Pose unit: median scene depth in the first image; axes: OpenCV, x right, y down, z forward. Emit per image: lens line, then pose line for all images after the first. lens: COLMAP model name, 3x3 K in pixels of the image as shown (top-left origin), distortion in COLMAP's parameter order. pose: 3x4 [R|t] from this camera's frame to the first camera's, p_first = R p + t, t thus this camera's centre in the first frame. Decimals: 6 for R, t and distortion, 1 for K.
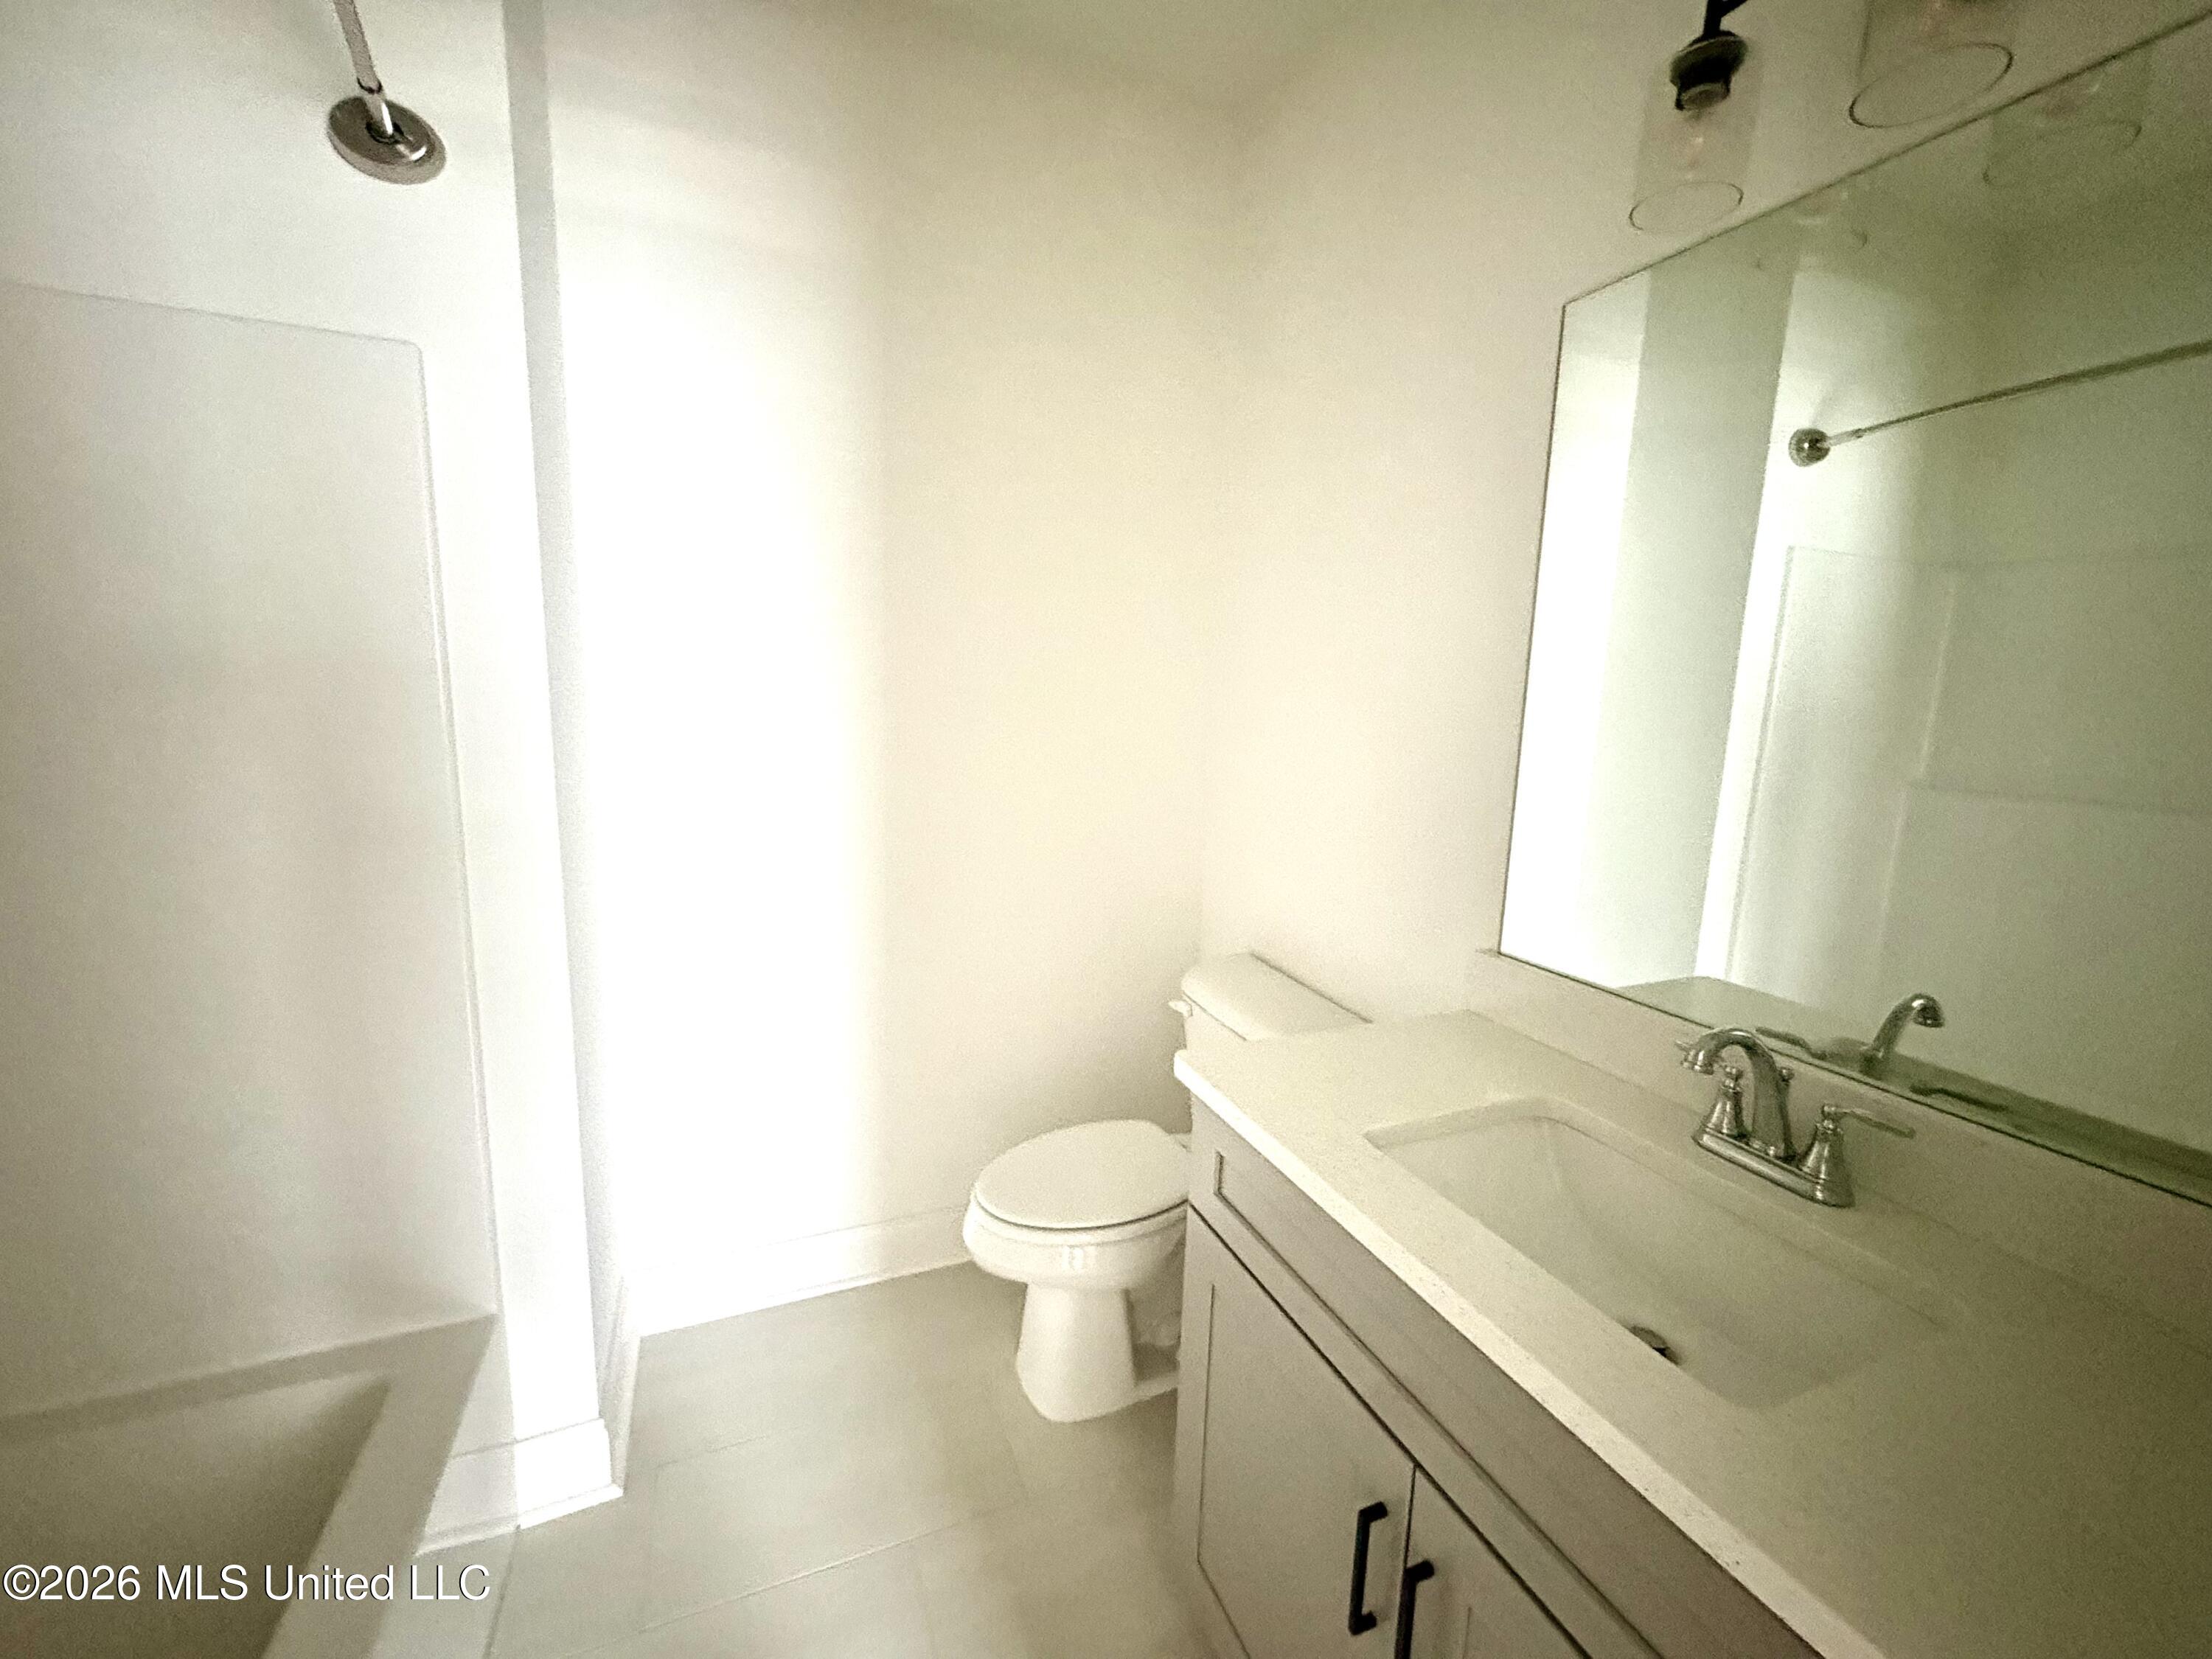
lens RADIAL K [[877.4, 0, 1089.2], [0, 877.4, 822.2], [0, 0, 1]] dist [0.003401, 0.000797]
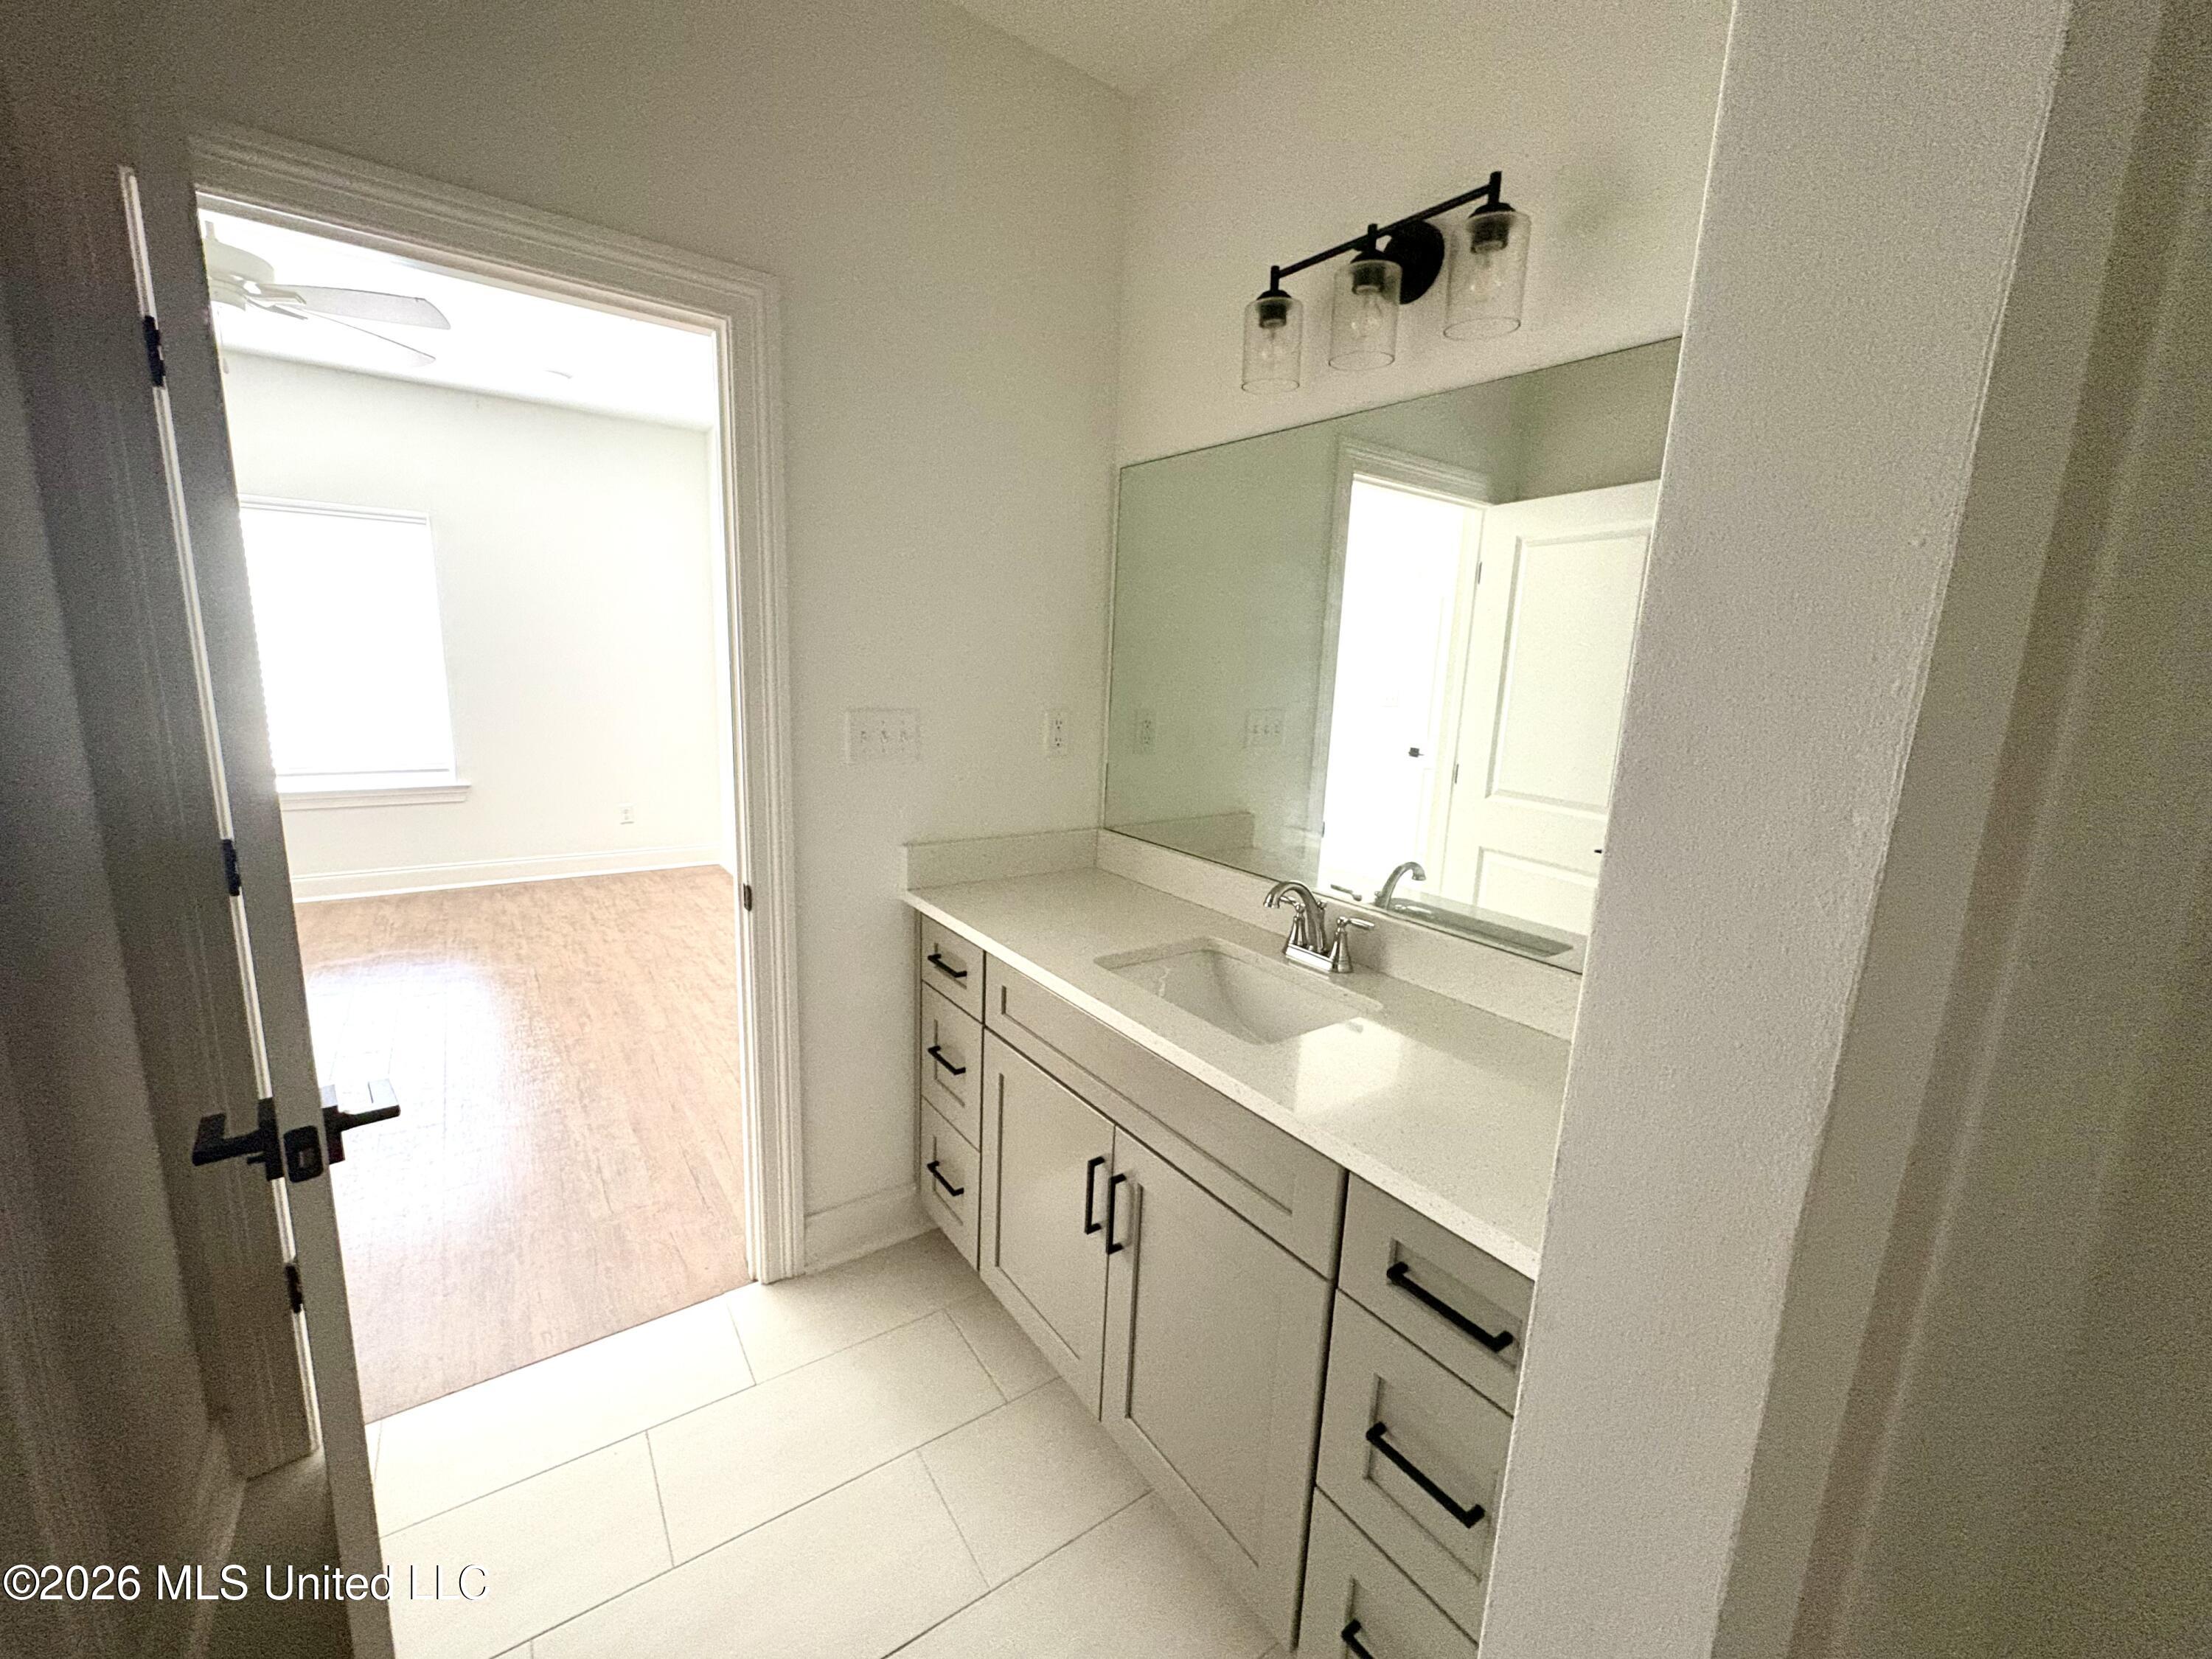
lens RADIAL K [[877.4, 0, 1097.3], [0, 877.4, 829.2], [0, 0, 1]] dist [0.003401, 0.000797]
pose [[0.968480, -0.038982, 0.246022, -0.069221], [0.023463, 0.997564, 0.065699, 0.009721], [-0.247984, -0.057856, 0.967035, -0.583192]]
